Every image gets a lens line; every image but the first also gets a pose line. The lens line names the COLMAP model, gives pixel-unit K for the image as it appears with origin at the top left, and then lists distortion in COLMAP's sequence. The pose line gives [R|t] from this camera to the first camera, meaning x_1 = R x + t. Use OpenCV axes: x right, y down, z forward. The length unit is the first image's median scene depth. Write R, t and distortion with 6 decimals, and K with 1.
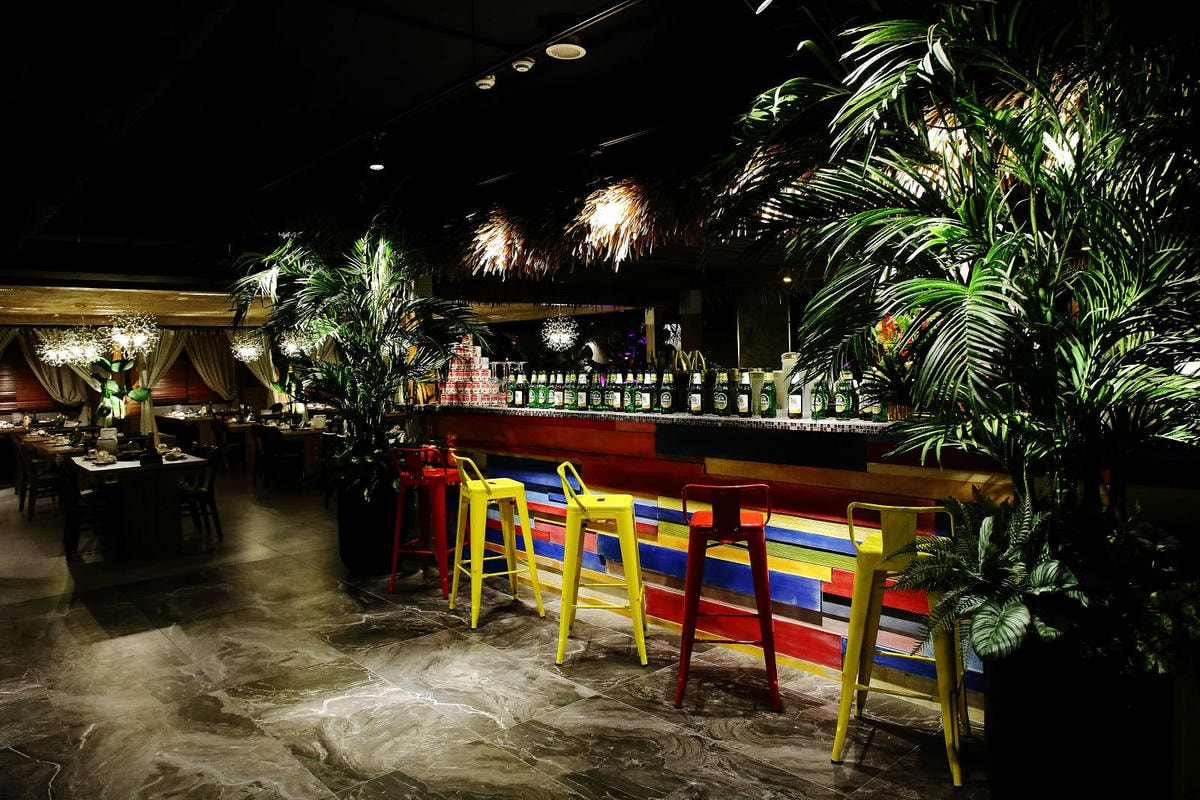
lens RADIAL K [[788.5, 0, 600.0], [0, 788.5, 400.0], [0, 0, 1]] dist [-0.093420, 0.072267]
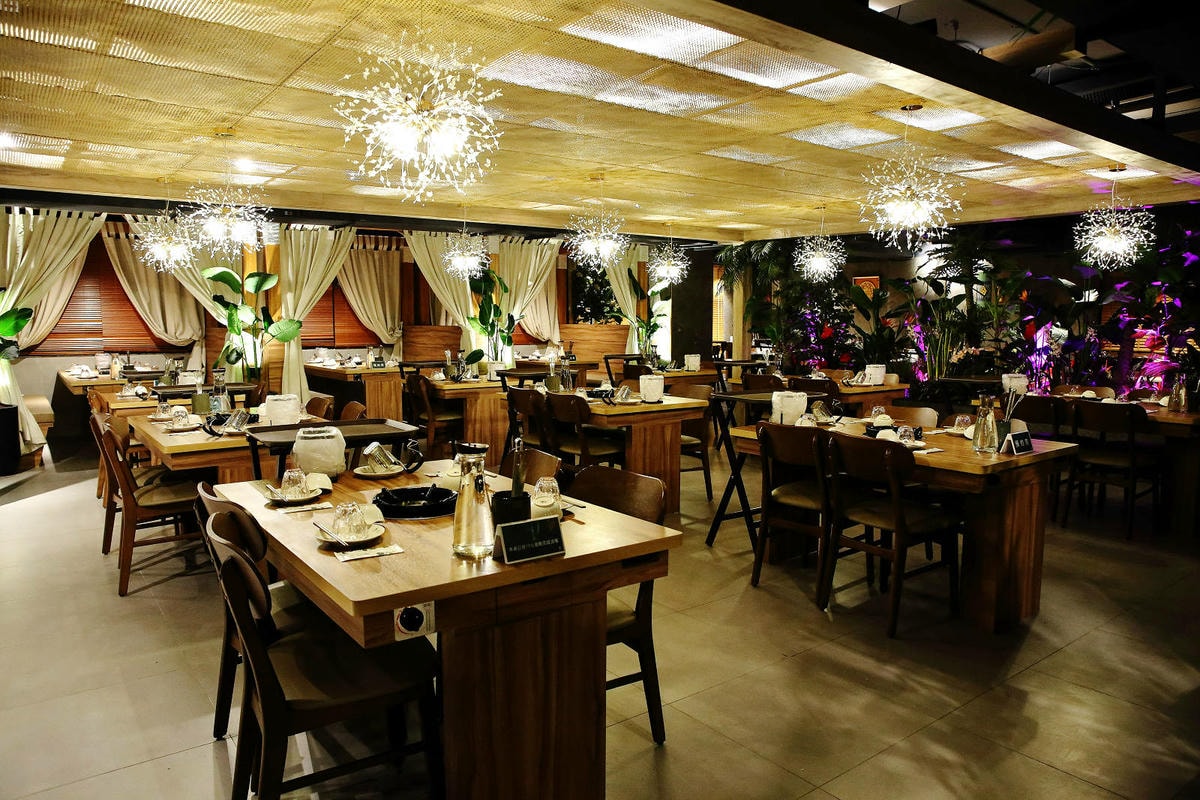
lens RADIAL K [[800.7, 0, 597.0], [0, 800.7, 403.6], [0, 0, 1]] dist [-0.085442, 0.069883]
pose [[0.995078, 0.037369, -0.091776, -0.592128], [-0.031637, 0.997504, 0.063132, 0.008131], [0.093906, -0.059918, 0.993776, 0.791156]]
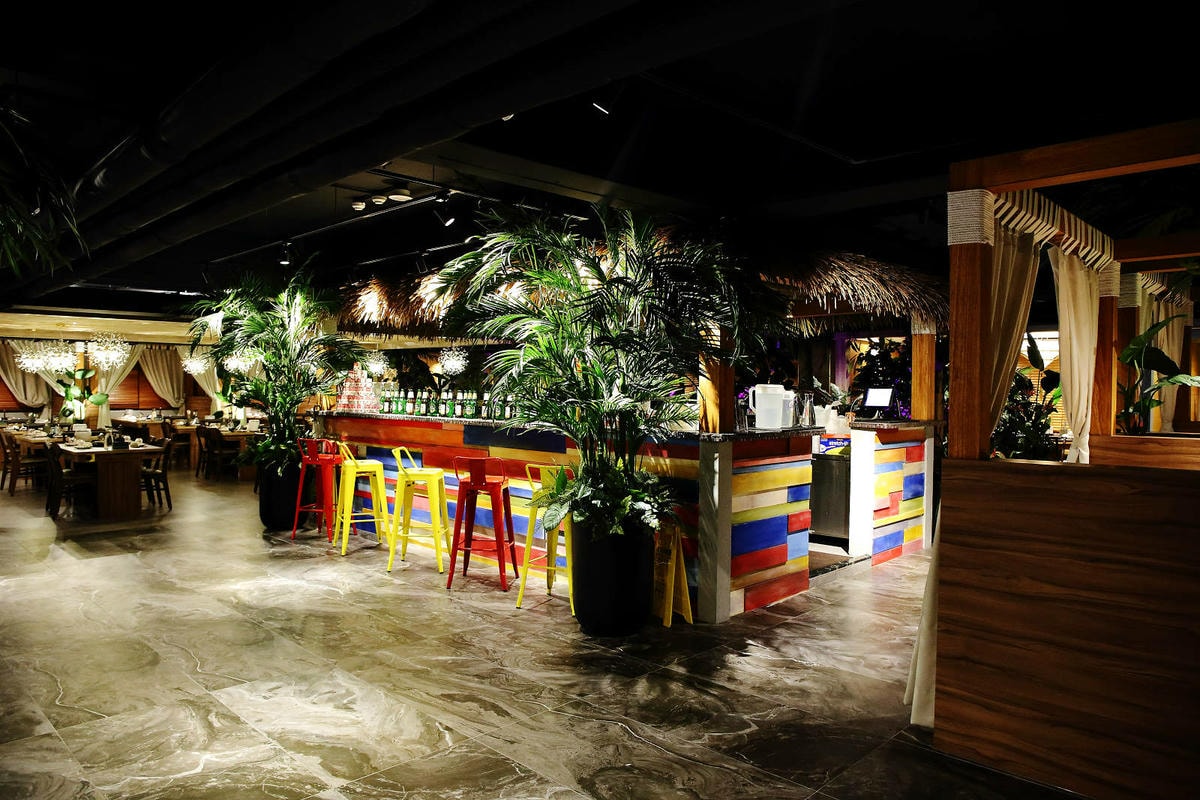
lens RADIAL K [[800.7, 0, 597.0], [0, 800.7, 403.6], [0, 0, 1]] dist [-0.085442, 0.069883]
pose [[0.998162, 0.031741, 0.051633, 0.194702], [-0.030426, 0.999198, -0.026044, 0.016186], [-0.052418, 0.024425, 0.998326, -0.460184]]
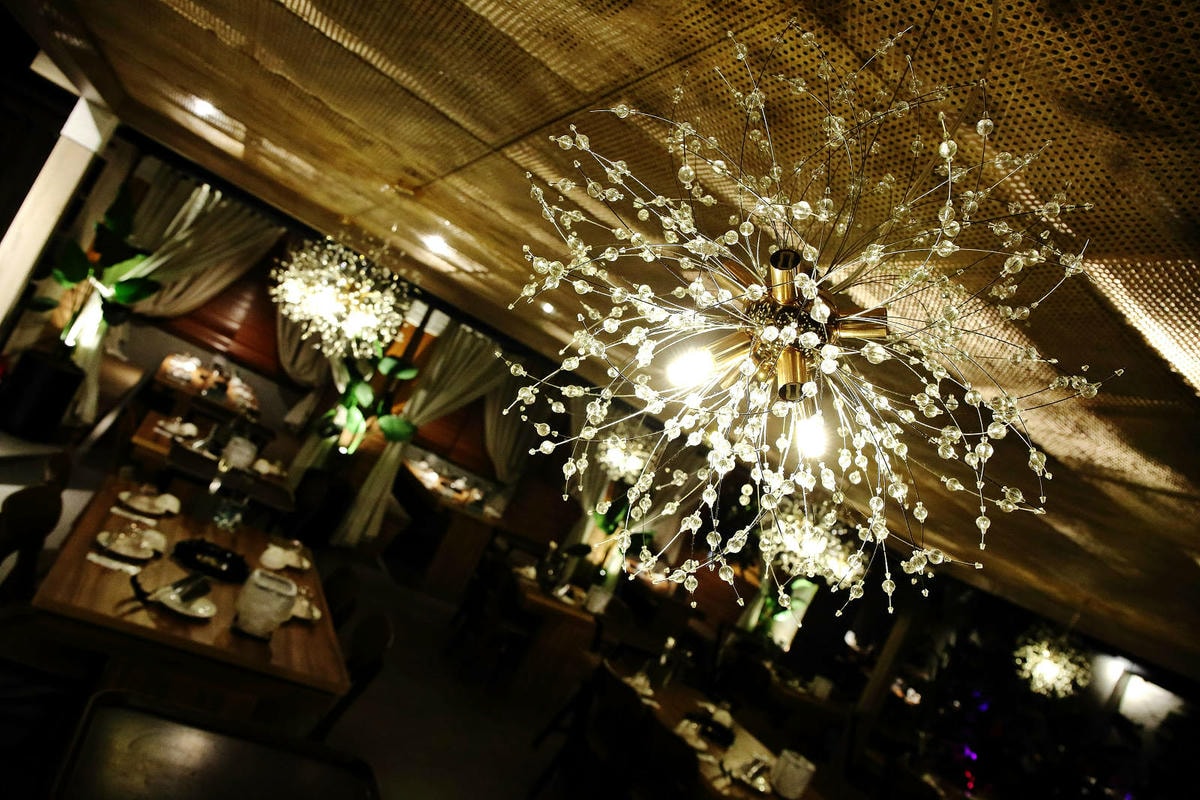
lens RADIAL K [[788.5, 0, 600.0], [0, 788.5, 400.0], [0, 0, 1]] dist [-0.093420, 0.072267]
pose [[0.857026, 0.433824, -0.278035, -0.702634], [-0.476508, 0.872601, -0.107270, -0.069552], [0.196078, 0.224419, 0.954562, 1.058899]]
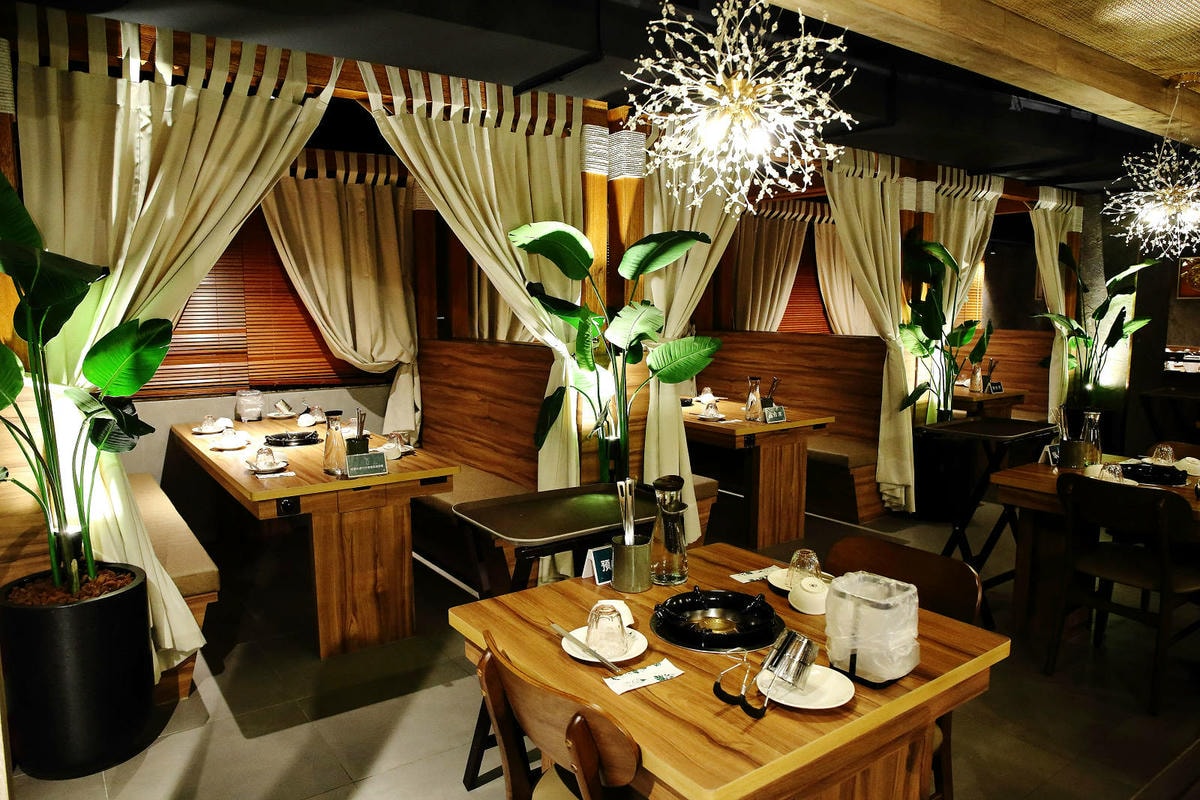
lens RADIAL K [[800.7, 0, 597.0], [0, 800.7, 403.6], [0, 0, 1]] dist [-0.085442, 0.069883]
pose [[0.993030, 0.038291, -0.111466, -1.248332], [-0.028863, 0.995963, 0.084999, -0.031421], [0.114270, -0.081189, 0.990127, 1.450384]]
